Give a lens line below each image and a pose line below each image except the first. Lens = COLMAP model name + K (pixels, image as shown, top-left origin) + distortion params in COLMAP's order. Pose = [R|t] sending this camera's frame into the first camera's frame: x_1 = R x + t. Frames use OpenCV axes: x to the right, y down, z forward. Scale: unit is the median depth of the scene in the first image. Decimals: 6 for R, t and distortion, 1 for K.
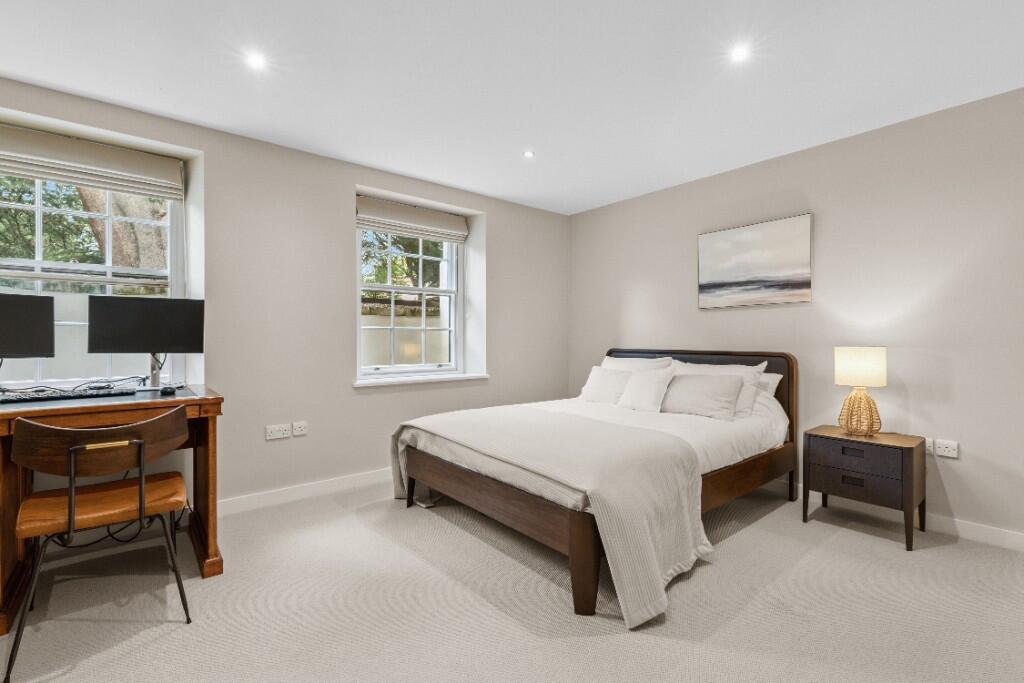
lens RADIAL K [[469.2, 0, 511.6], [0, 469.2, 341.0], [0, 0, 1]] dist [0.002306, -0.000272]
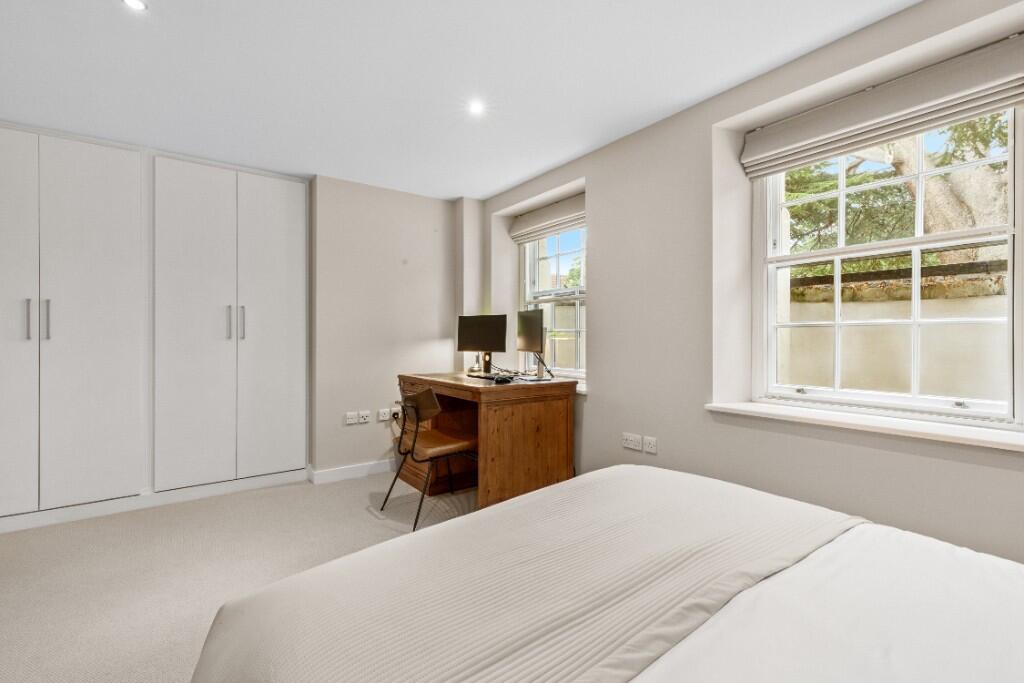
lens RADIAL K [[421.0, 0, 511.2], [0, 421.0, 338.5], [0, 0, 1]] dist [-0.002821, -0.000188]
pose [[-0.053172, 0.009987, -0.998535, 0.285605], [0.002072, 0.999949, 0.009890, -0.015864], [0.998583, -0.001543, -0.053190, 0.652900]]
